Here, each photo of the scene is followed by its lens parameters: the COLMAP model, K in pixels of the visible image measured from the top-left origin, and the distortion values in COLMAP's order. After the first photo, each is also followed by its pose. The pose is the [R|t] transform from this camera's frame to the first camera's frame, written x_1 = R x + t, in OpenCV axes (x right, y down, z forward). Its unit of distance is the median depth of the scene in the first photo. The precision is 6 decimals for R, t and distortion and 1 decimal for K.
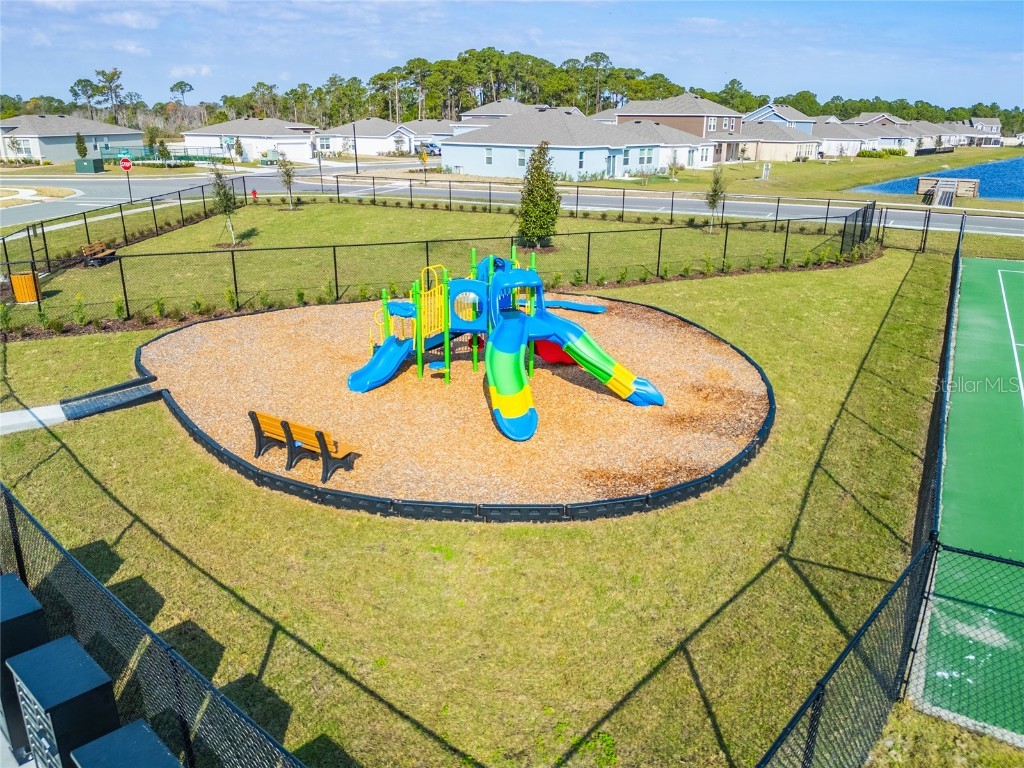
lens RADIAL K [[781.6, 0, 512.0], [0, 781.6, 384.0], [0, 0, 1]] dist [0.028877, -0.063775]
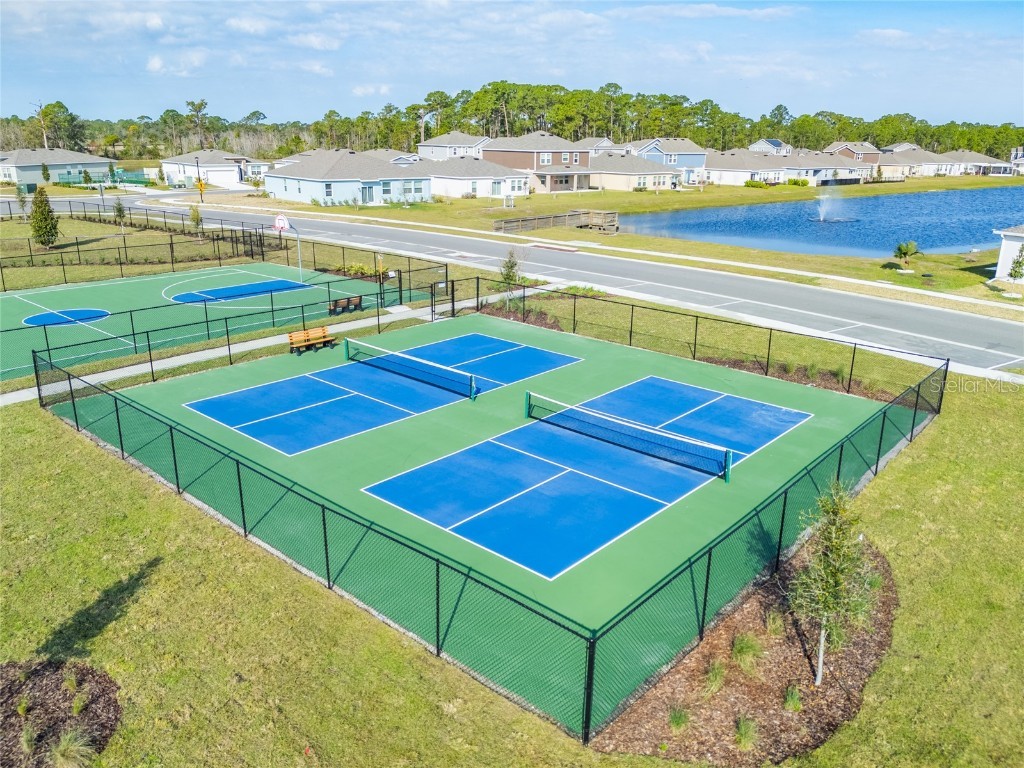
lens RADIAL K [[807.2, 0, 512.0], [0, 807.2, 384.0], [0, 0, 1]] dist [0.043542, -0.094190]
pose [[0.977837, 0.063480, -0.199513, 0.218866], [-0.069111, 0.997380, -0.021379, 0.014618], [0.197633, 0.034694, 0.979662, -0.082349]]
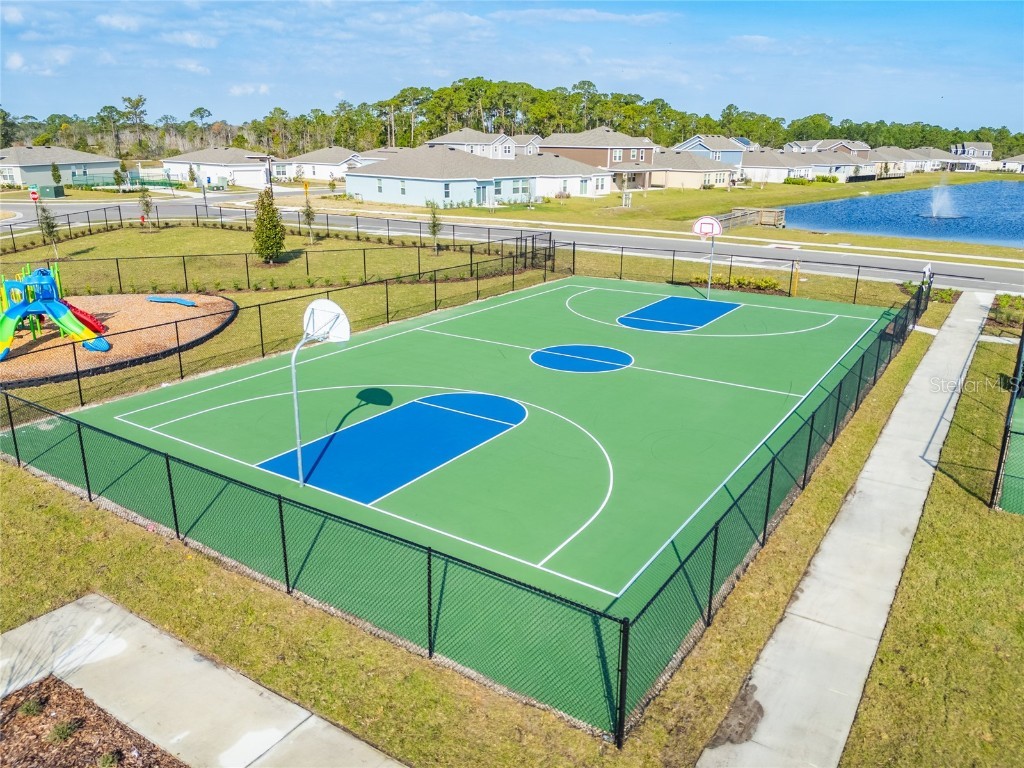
lens RADIAL K [[790.7, 0, 512.0], [0, 790.7, 384.0], [0, 0, 1]] dist [0.034237, -0.072582]
pose [[0.997815, 0.021852, -0.062350, 0.085807], [-0.023296, 0.999475, -0.022525, 0.009114], [0.061825, 0.023928, 0.997800, -0.055388]]
